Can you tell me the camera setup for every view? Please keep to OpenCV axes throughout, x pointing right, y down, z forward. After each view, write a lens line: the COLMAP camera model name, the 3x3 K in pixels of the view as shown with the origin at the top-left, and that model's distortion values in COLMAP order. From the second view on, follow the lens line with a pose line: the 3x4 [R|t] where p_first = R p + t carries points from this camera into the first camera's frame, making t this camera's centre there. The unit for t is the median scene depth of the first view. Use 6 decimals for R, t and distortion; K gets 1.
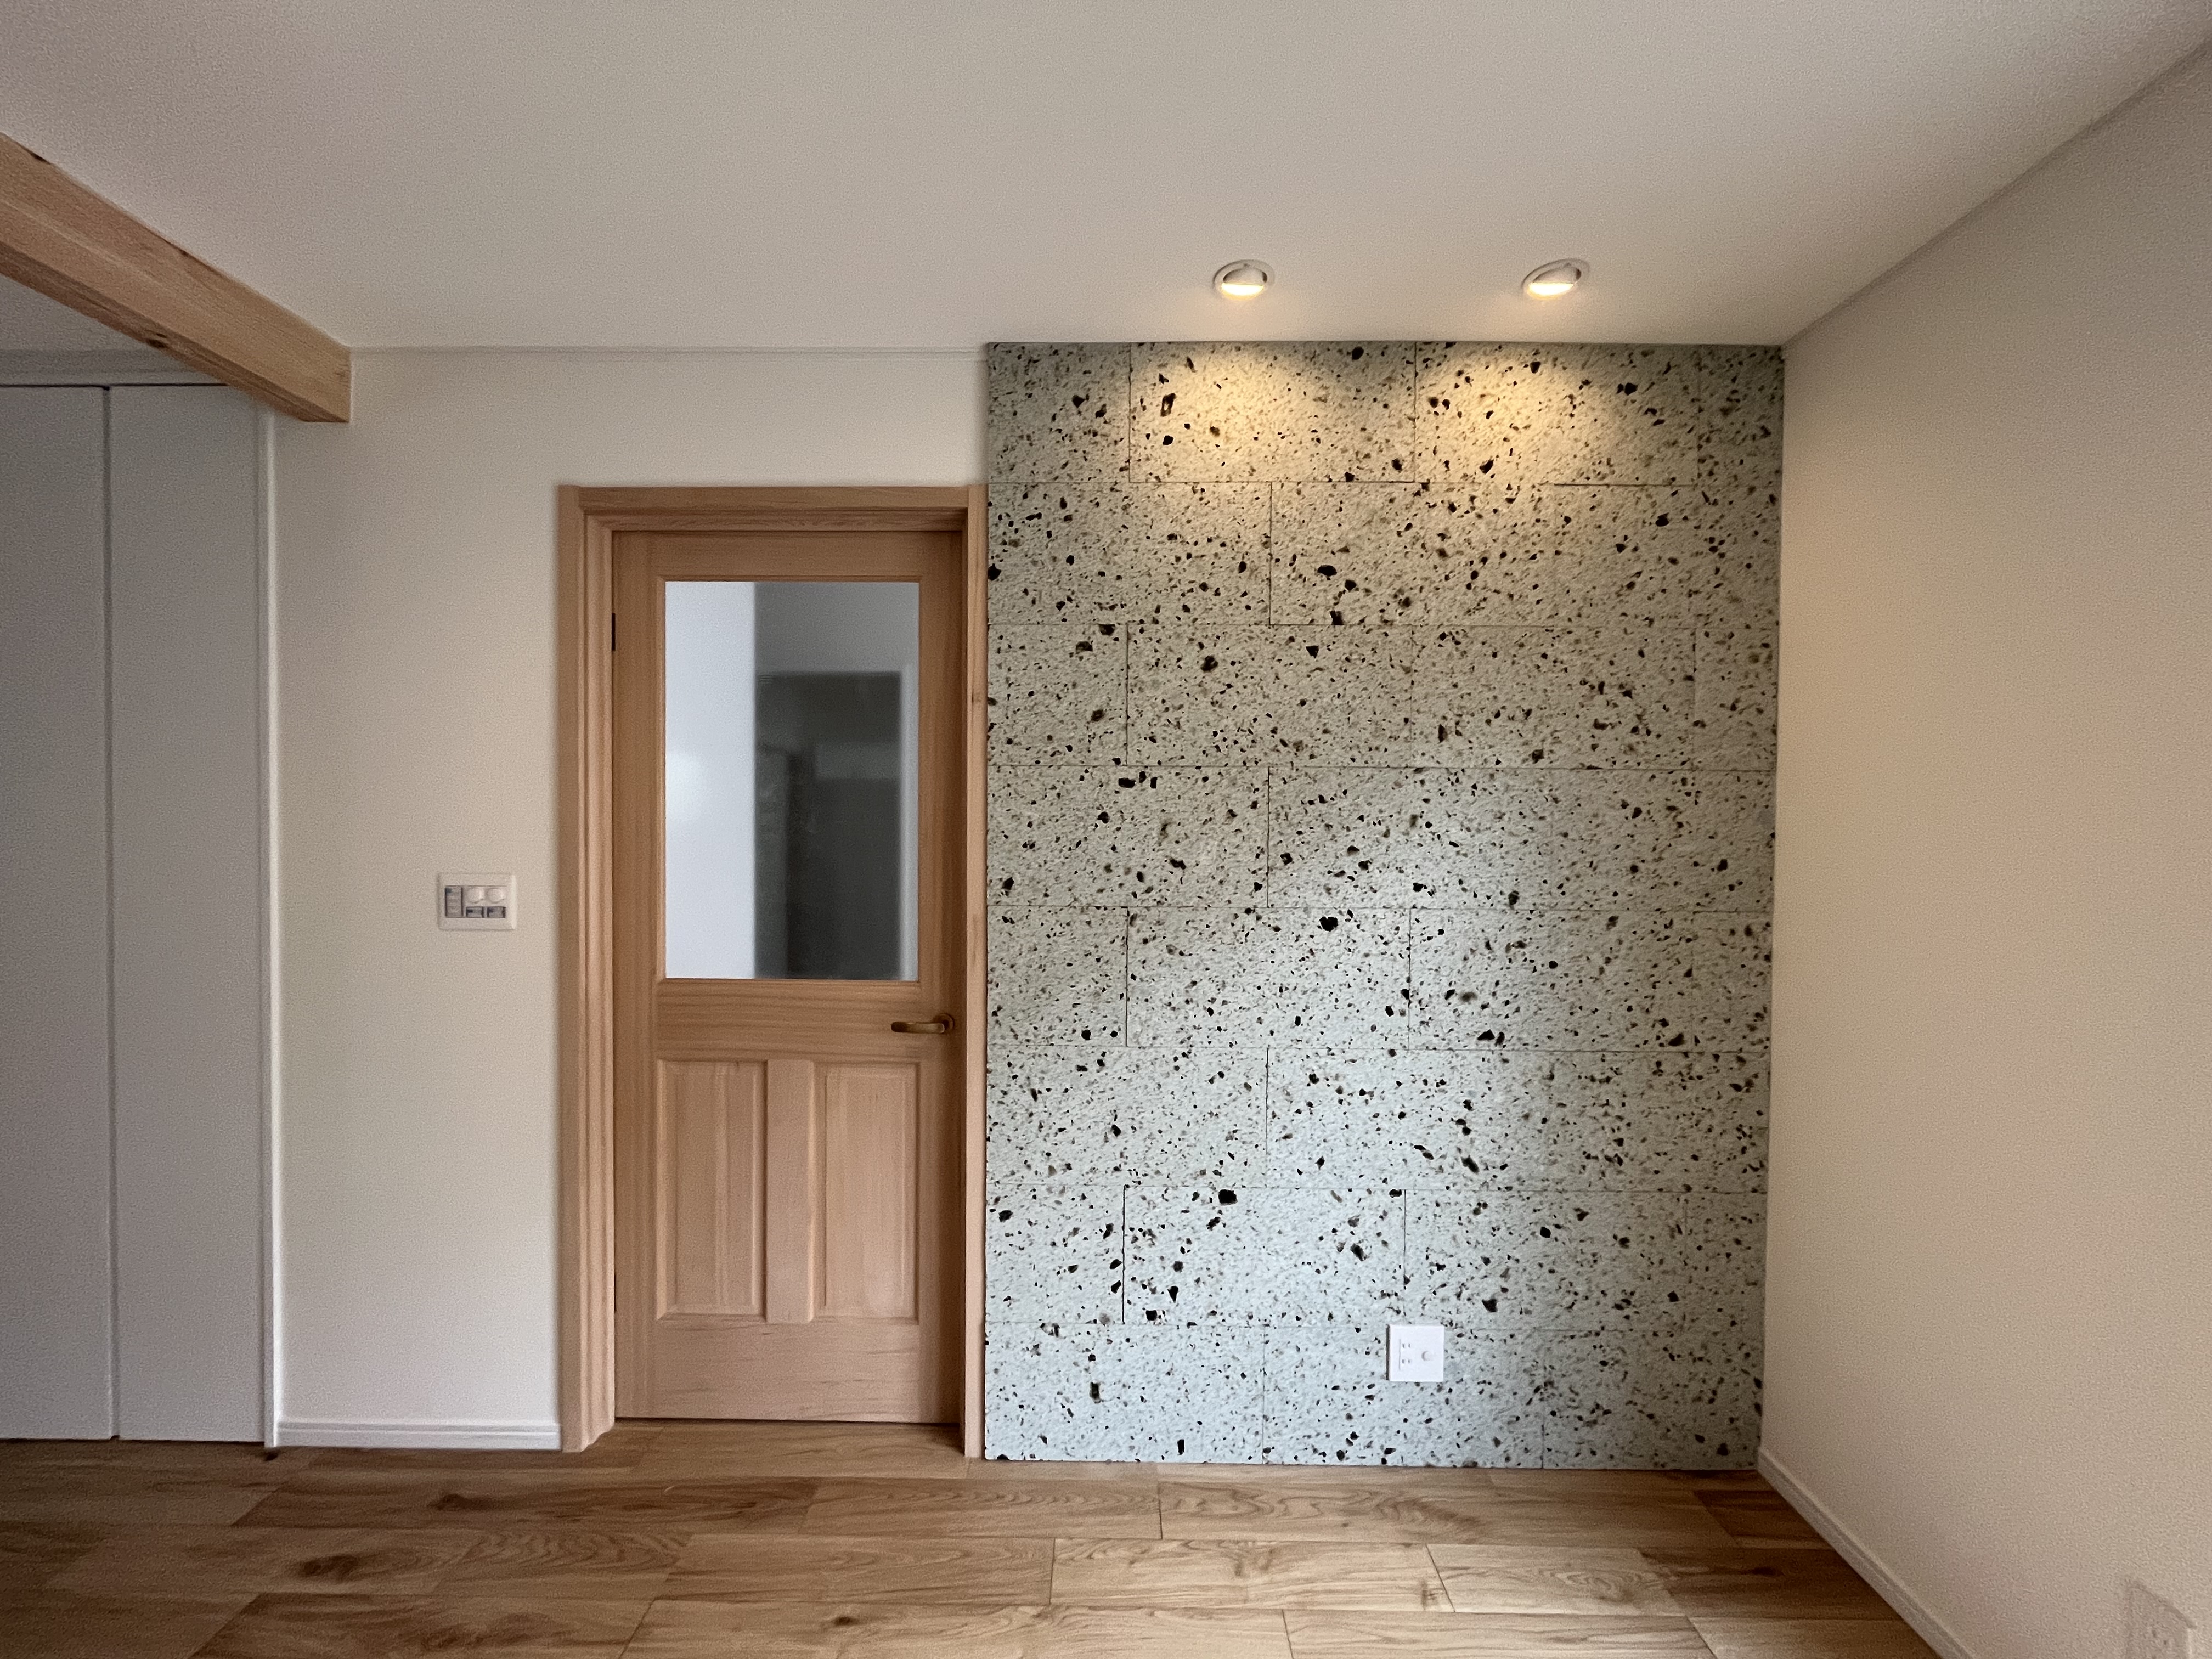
lens RADIAL K [[903.0, 0, 1106.5], [0, 903.0, 829.4], [0, 0, 1]] dist [0.006684, -0.000955]
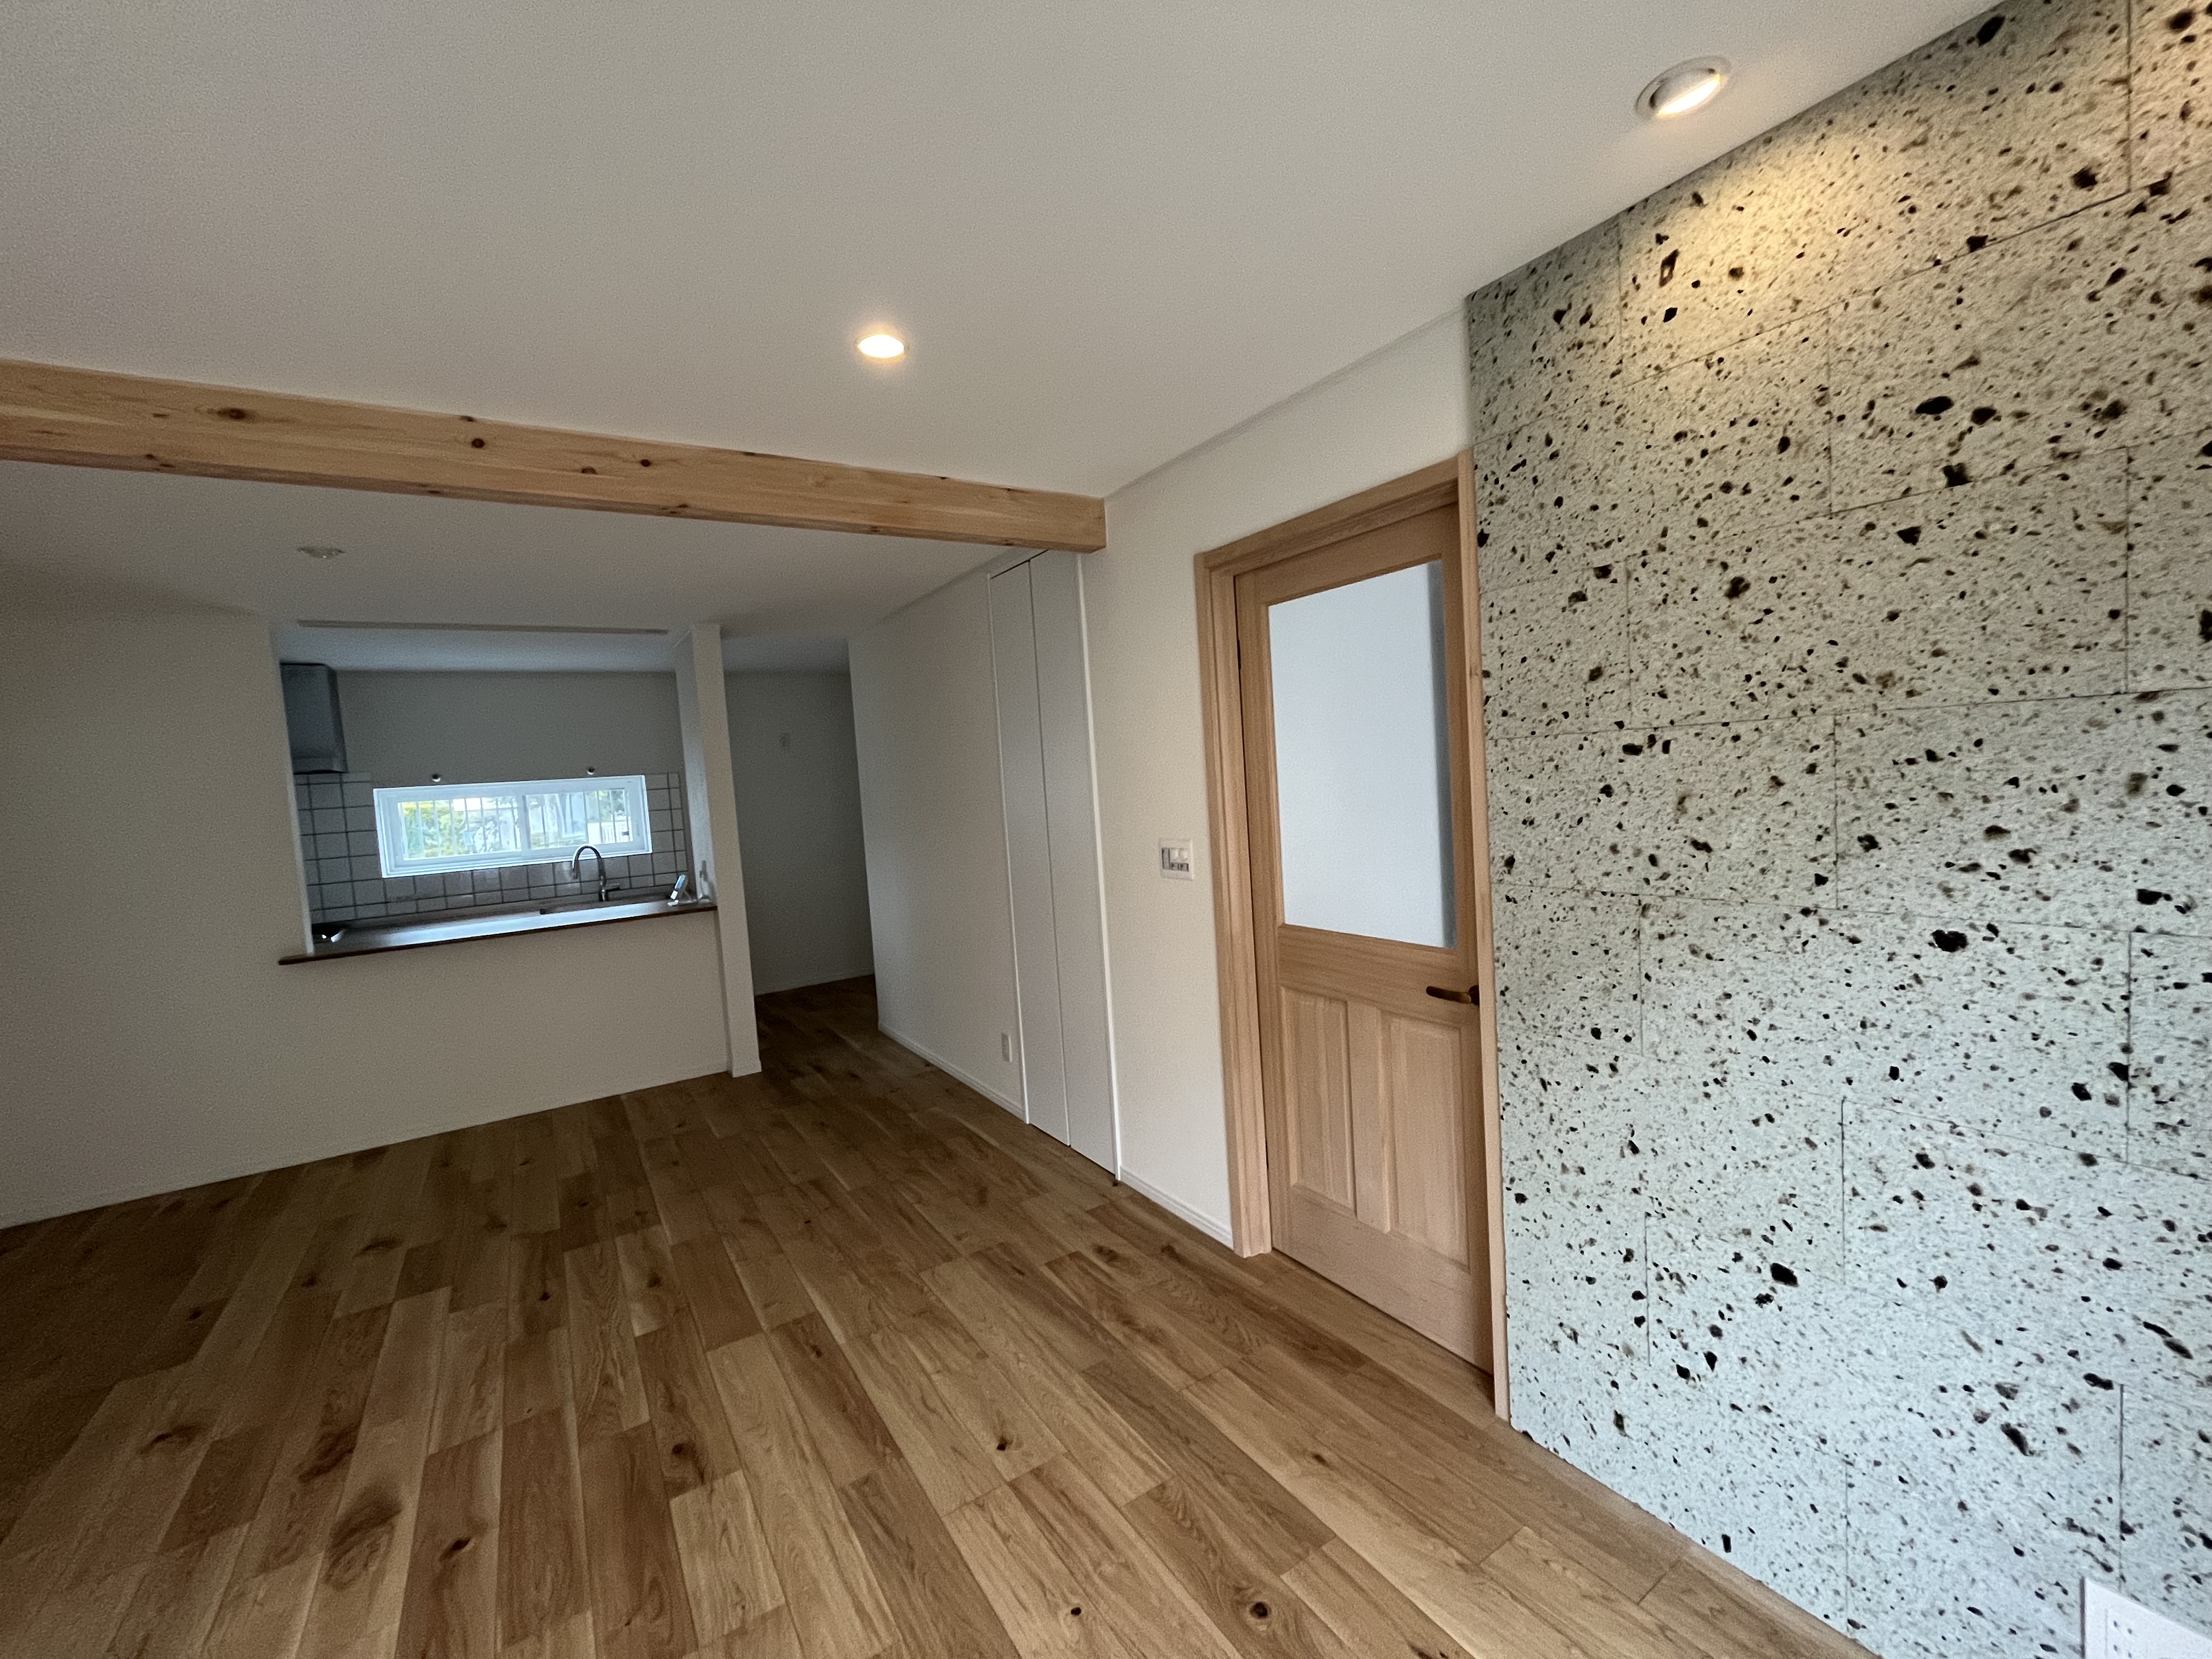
lens RADIAL K [[903.0, 0, 1108.7], [0, 903.0, 830.9], [0, 0, 1]] dist [0.006684, -0.000955]
pose [[0.558286, 0.011843, -0.829564, 0.454470], [0.055093, 0.997162, 0.051312, -0.045811], [0.827818, -0.074350, 0.556049, 0.115315]]
